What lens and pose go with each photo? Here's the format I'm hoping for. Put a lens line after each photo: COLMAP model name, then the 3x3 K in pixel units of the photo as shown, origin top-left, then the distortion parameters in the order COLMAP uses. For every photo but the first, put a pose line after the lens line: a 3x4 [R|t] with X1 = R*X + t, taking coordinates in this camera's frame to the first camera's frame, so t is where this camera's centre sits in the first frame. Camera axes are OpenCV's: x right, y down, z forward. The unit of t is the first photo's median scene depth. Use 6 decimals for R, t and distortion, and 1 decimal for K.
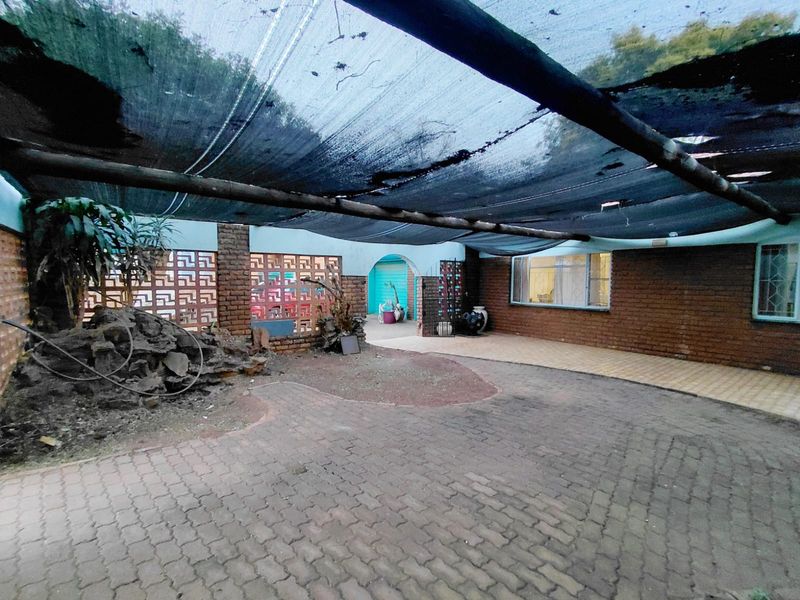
lens RADIAL K [[366.8, 0, 398.8], [0, 366.8, 302.7], [0, 0, 1]] dist [-0.000252, -0.000758]
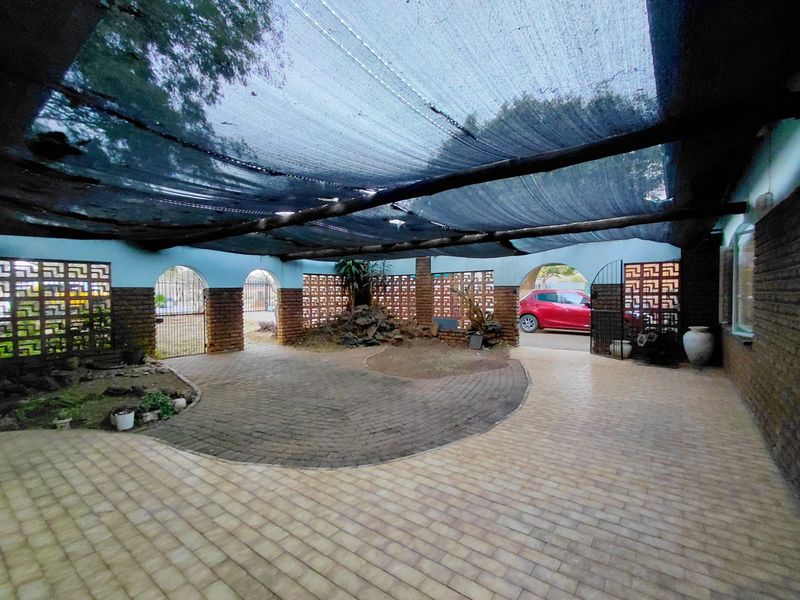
lens RADIAL K [[366.8, 0, 398.8], [0, 366.8, 302.7], [0, 0, 1]] dist [-0.000252, -0.000758]
pose [[0.271522, 0.019831, -0.962228, 1.190086], [-0.051653, 0.998647, 0.006007, -0.014290], [0.961045, 0.048071, 0.272179, 0.489805]]
